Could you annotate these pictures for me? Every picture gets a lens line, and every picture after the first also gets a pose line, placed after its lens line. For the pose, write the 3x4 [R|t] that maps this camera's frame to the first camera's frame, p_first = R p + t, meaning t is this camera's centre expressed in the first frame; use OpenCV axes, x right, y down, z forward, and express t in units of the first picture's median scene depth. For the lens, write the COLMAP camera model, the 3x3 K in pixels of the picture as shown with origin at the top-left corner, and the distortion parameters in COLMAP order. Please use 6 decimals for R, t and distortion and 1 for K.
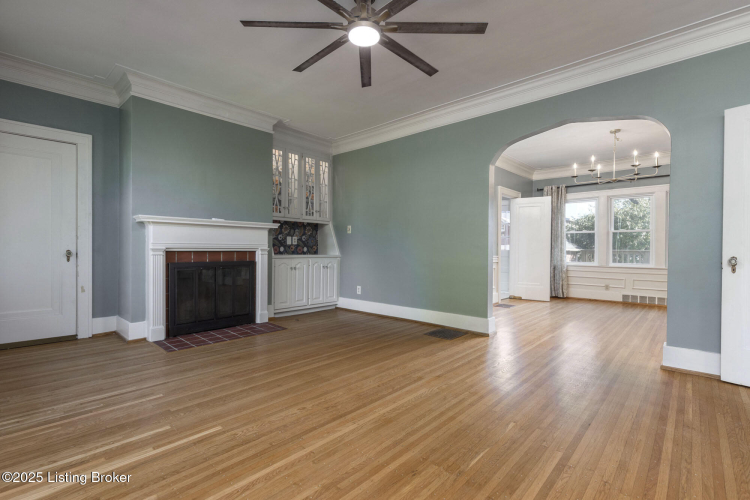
lens RADIAL K [[350.9, 0, 373.6], [0, 350.9, 247.1], [0, 0, 1]] dist [0.010576, -0.000617]
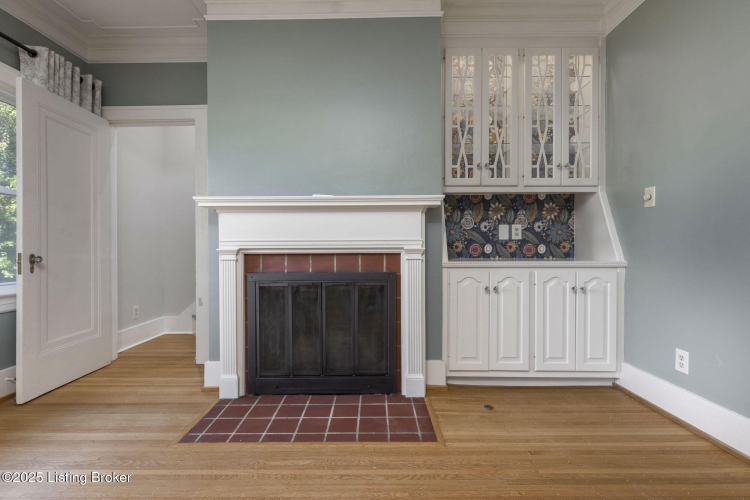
lens RADIAL K [[350.9, 0, 373.6], [0, 350.9, 247.1], [0, 0, 1]] dist [0.010576, -0.000617]
pose [[0.676733, -0.007313, -0.736192, 0.011798], [0.010496, 0.999945, -0.000284, 0.001609], [0.736154, -0.007535, 0.676772, 0.521854]]
